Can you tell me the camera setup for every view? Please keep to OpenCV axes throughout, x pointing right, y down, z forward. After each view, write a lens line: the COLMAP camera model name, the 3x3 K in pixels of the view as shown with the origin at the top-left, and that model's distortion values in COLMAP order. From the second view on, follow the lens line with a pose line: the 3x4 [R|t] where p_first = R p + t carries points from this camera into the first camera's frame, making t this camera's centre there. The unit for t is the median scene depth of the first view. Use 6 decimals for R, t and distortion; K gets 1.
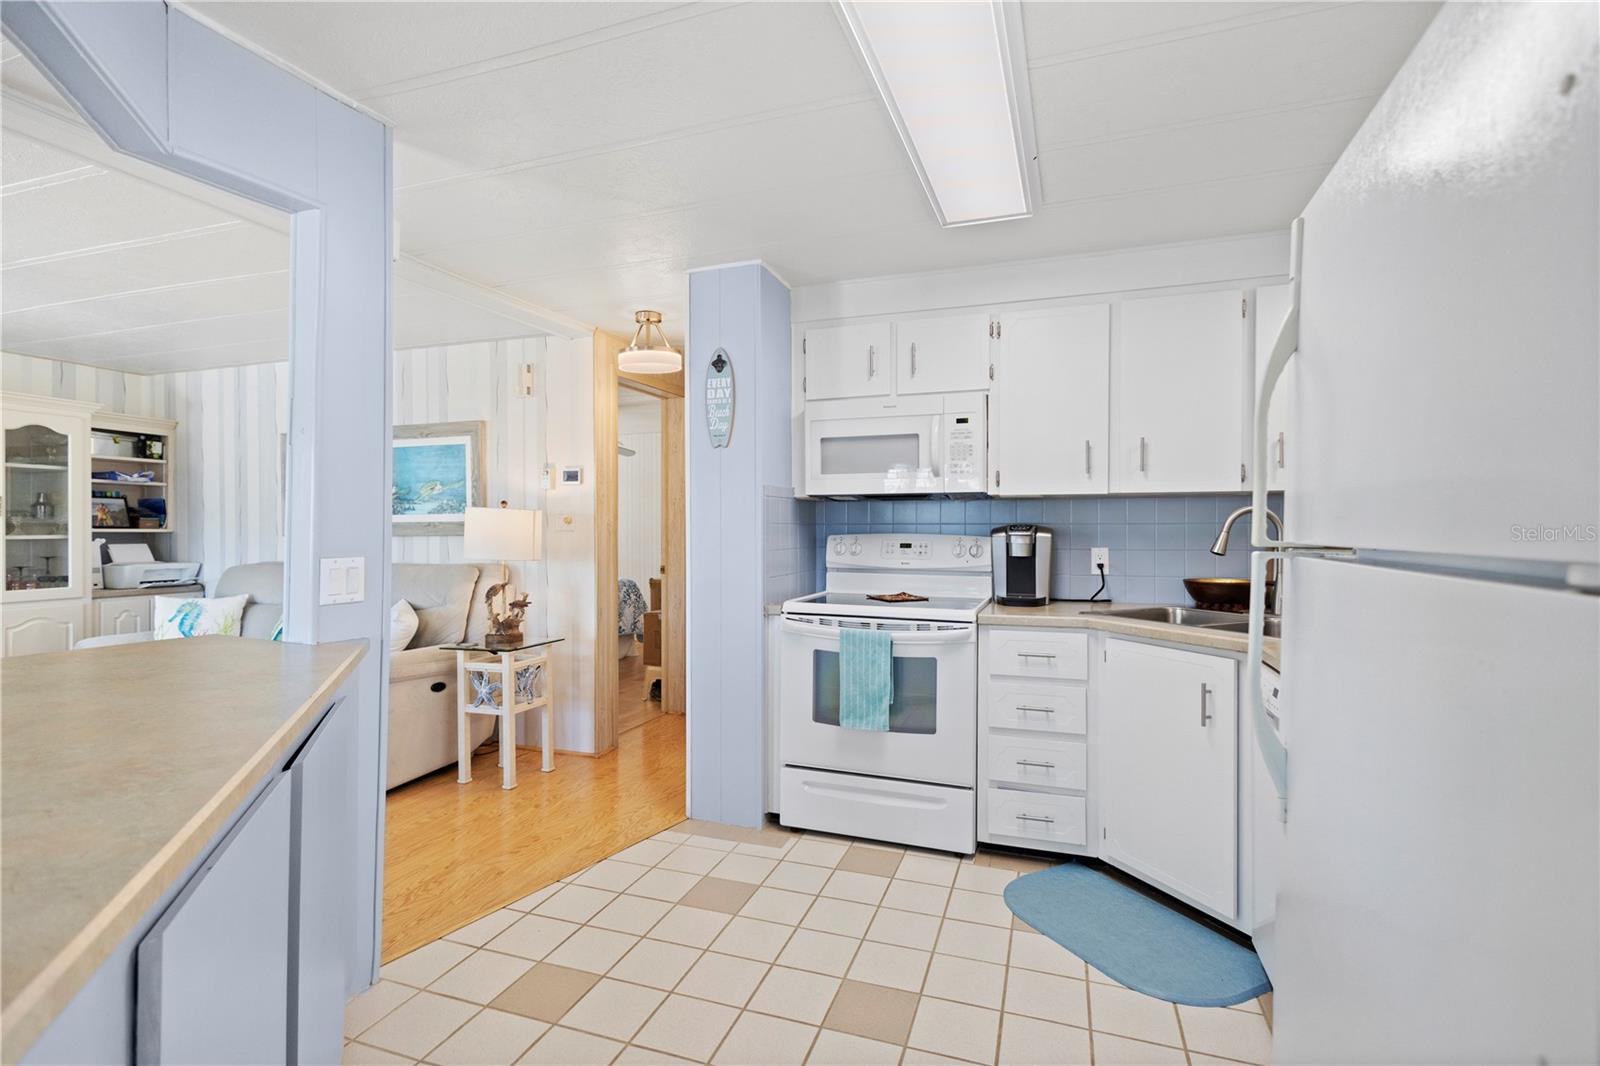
lens RADIAL K [[745.5, 0, 798.3], [0, 745.5, 530.6], [0, 0, 1]] dist [0.011743, 0.000117]
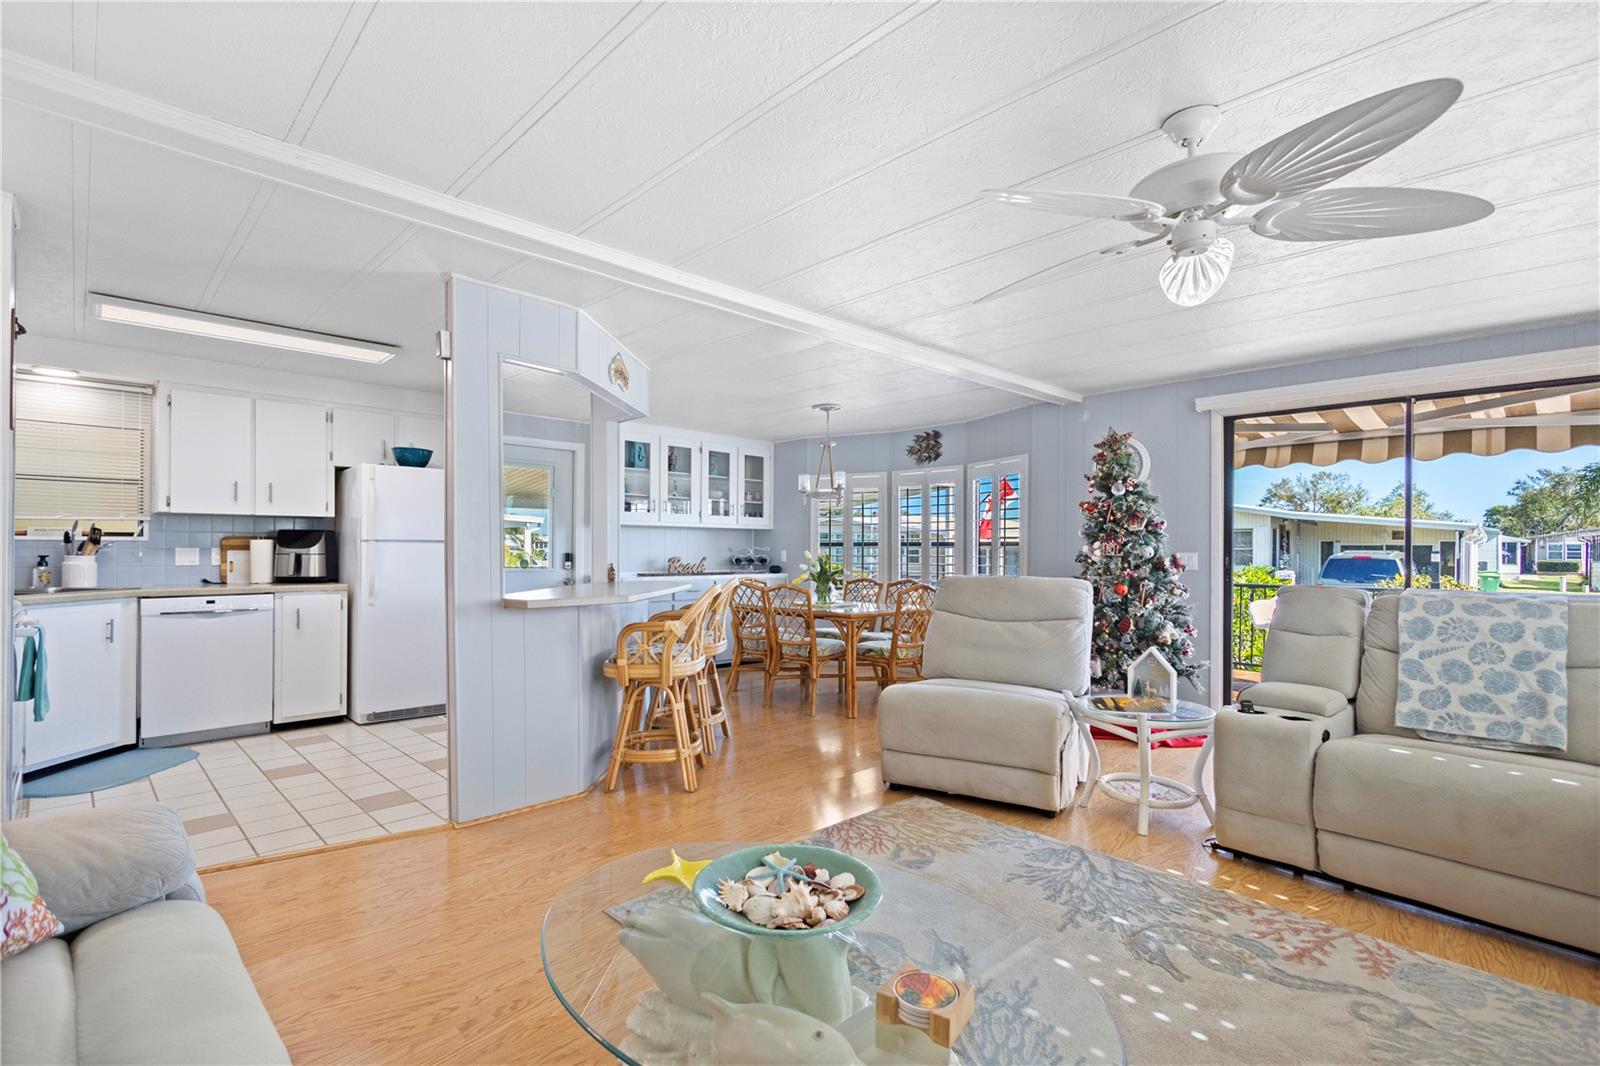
lens RADIAL K [[745.5, 0, 804.5], [0, 745.5, 541.6], [0, 0, 1]] dist [0.011743, 0.000117]
pose [[-0.902593, -0.001444, 0.430493, -1.049655], [-0.004288, 0.999975, -0.005635, 0.007671], [-0.430474, -0.006932, -0.902576, 1.292786]]
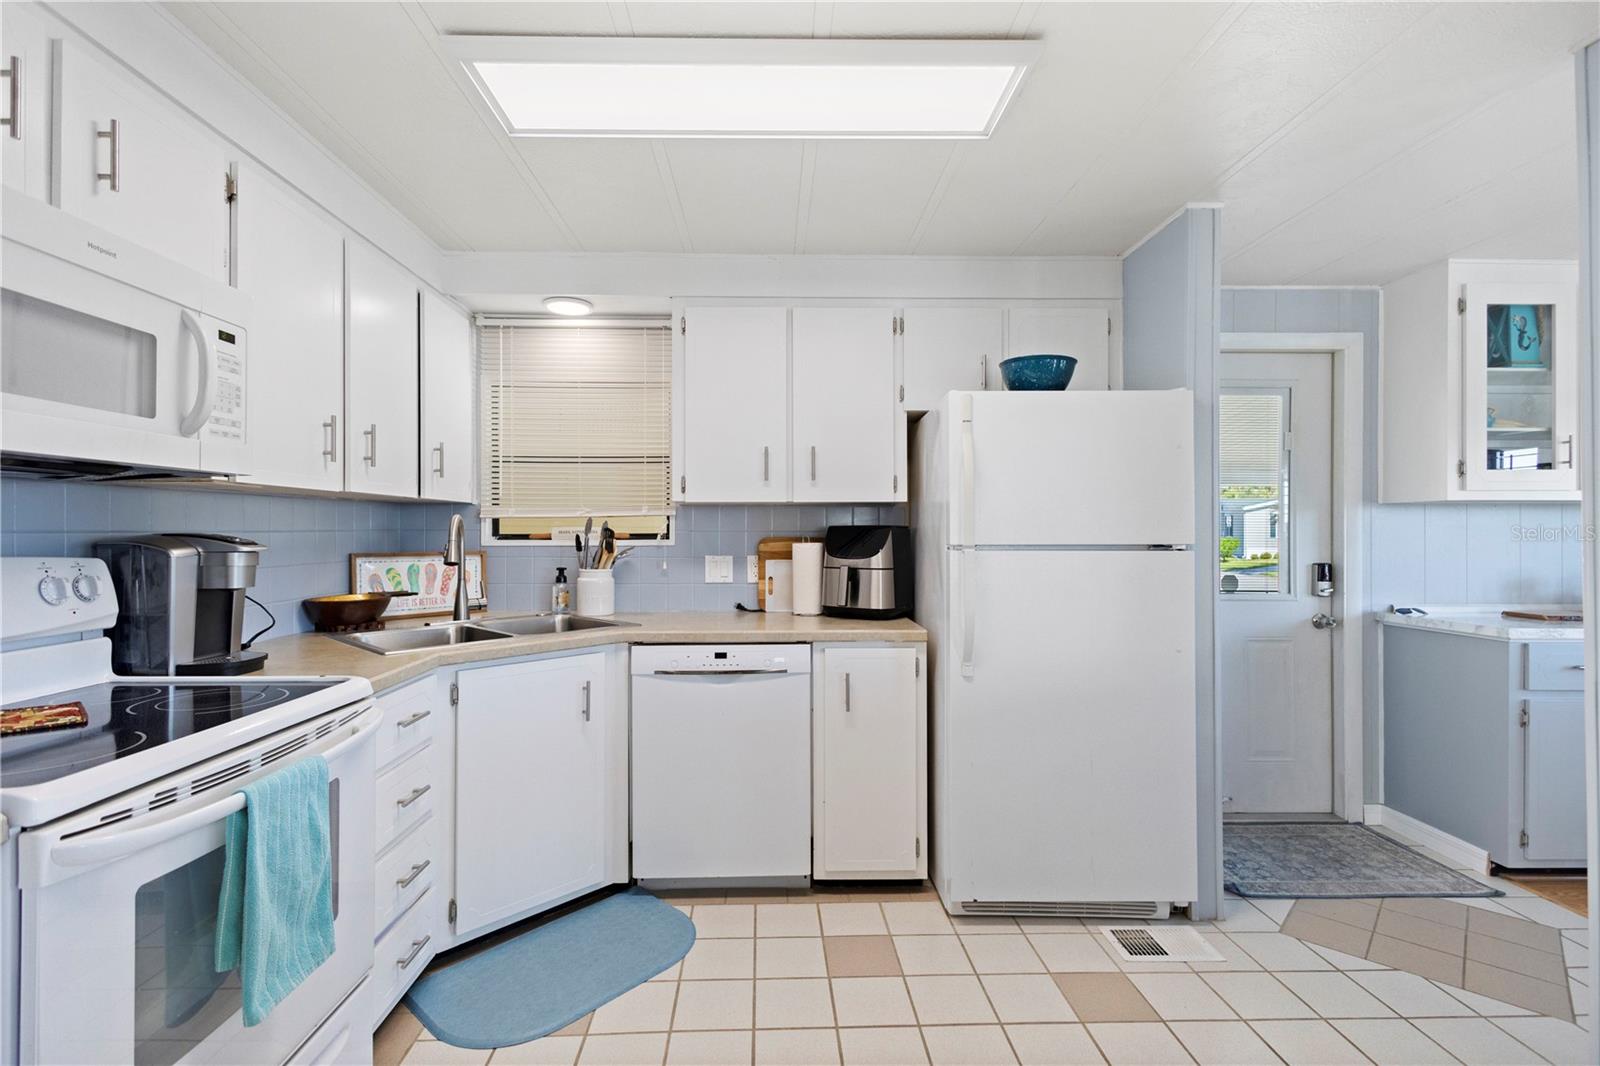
lens RADIAL K [[745.5, 0, 794.9], [0, 745.5, 525.7], [0, 0, 1]] dist [0.011743, 0.000117]
pose [[-0.368258, 0.004965, 0.929710, -0.450293], [0.003083, 0.999987, -0.004119, -0.011358], [-0.929718, 0.001349, -0.368269, 0.882108]]
